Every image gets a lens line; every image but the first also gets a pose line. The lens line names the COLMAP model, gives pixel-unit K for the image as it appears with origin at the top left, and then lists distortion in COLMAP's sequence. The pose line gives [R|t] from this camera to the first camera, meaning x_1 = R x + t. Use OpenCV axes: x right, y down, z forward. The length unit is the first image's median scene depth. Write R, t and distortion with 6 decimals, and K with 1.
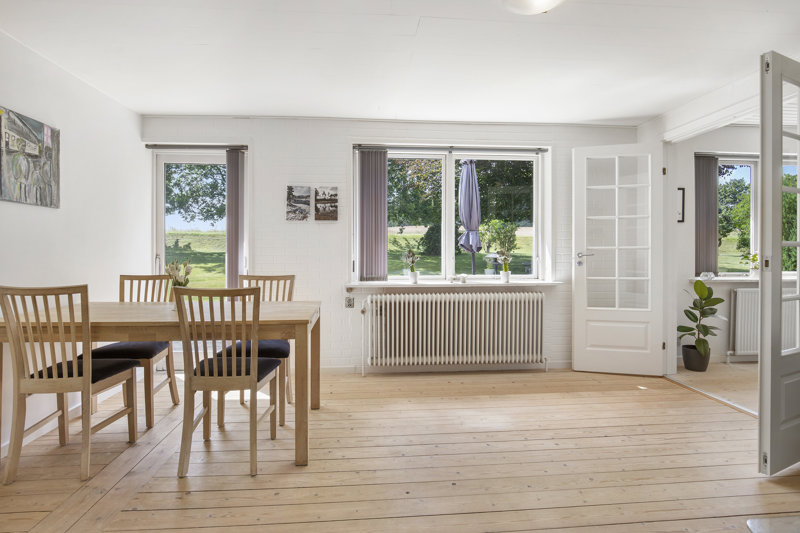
lens RADIAL K [[429.1, 0, 400.4], [0, 429.1, 253.3], [0, 0, 1]] dist [-0.003331, 0.000290]
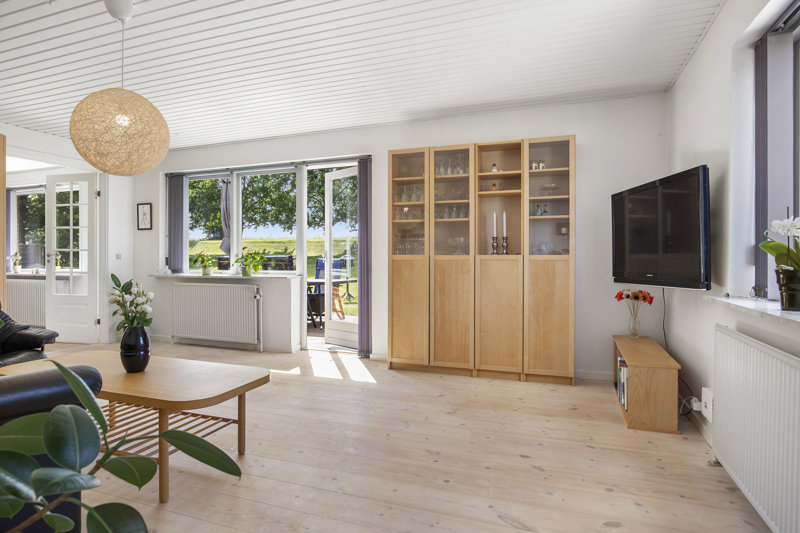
lens RADIAL K [[460.4, 0, 388.3], [0, 460.4, 257.8], [0, 0, 1]] dist [-0.007108, 0.001476]
pose [[0.892805, 0.003749, -0.450428, 2.013352], [-0.004570, 0.999989, -0.000735, 0.005619], [0.450420, 0.002715, 0.892813, 0.142892]]
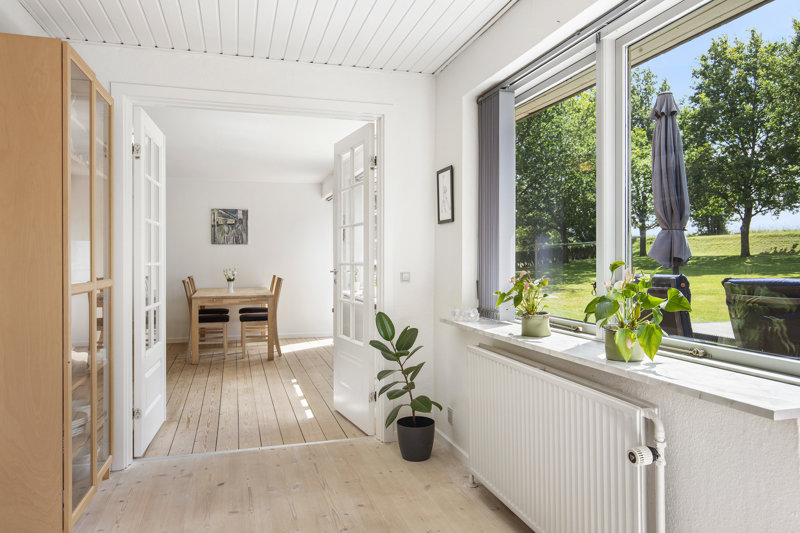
lens RADIAL K [[539.8, 0, 396.6], [0, 539.8, 257.2], [0, 0, 1]] dist [0.005823, 0.002450]
pose [[0.197940, 0.000664, -0.980214, 1.486833], [-0.000649, 1.000000, 0.000546, -0.026908], [0.980214, 0.000528, 0.197940, 0.832987]]
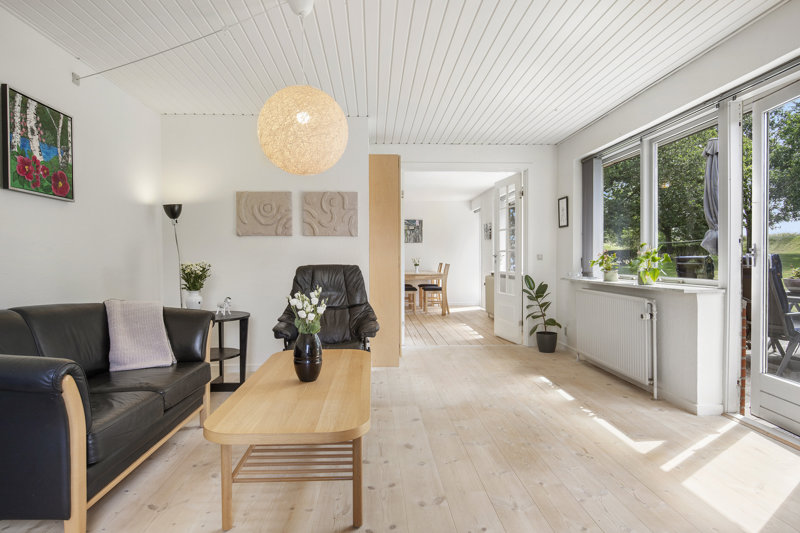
lens RADIAL K [[460.4, 0, 388.3], [0, 460.4, 257.8], [0, 0, 1]] dist [-0.007108, 0.001476]
pose [[-0.062410, 0.004065, -0.998042, 2.004903], [0.000749, 0.999992, 0.004026, 0.001054], [0.998050, -0.000497, -0.062412, 0.662304]]
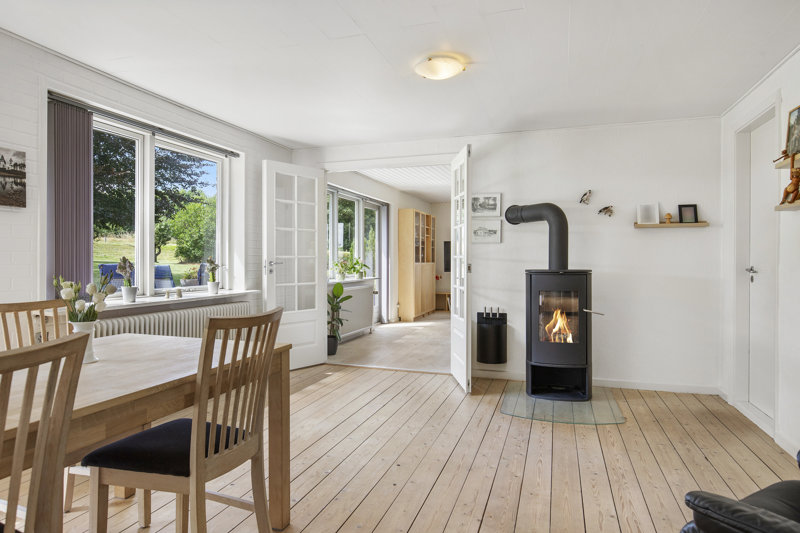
lens RADIAL K [[490.9, 0, 371.0], [0, 490.9, 264.4], [0, 0, 1]] dist [-0.005179, -0.001088]
pose [[0.441398, -0.004790, 0.897299, -0.557395], [-0.001869, 0.999979, 0.006257, -0.001803], [-0.897310, -0.004439, 0.441379, 0.257142]]
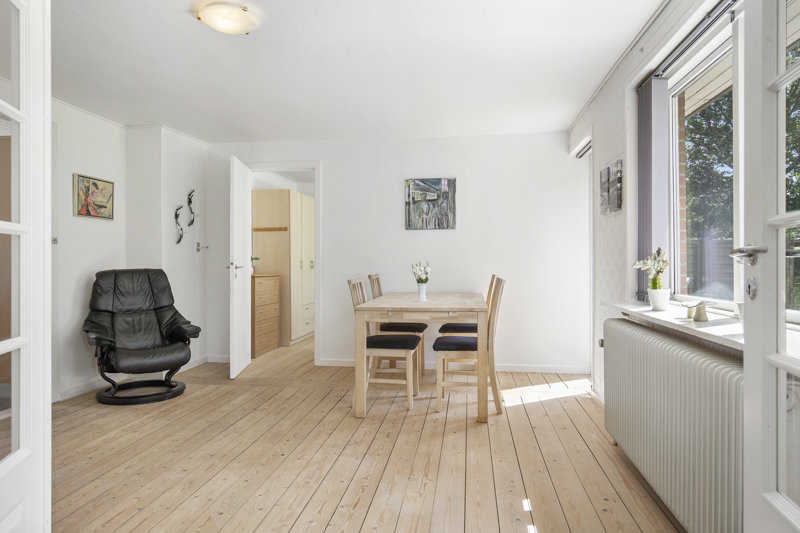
lens RADIAL K [[525.3, 0, 400.0], [0, 525.3, 266.5], [0, 0, 1]] dist [-0.001267, -0.000142]
pose [[-0.220245, 0.010198, -0.975391, 0.748075], [-0.000666, 0.999944, 0.010605, 0.006347], [0.975444, 0.002985, -0.220226, 0.843523]]
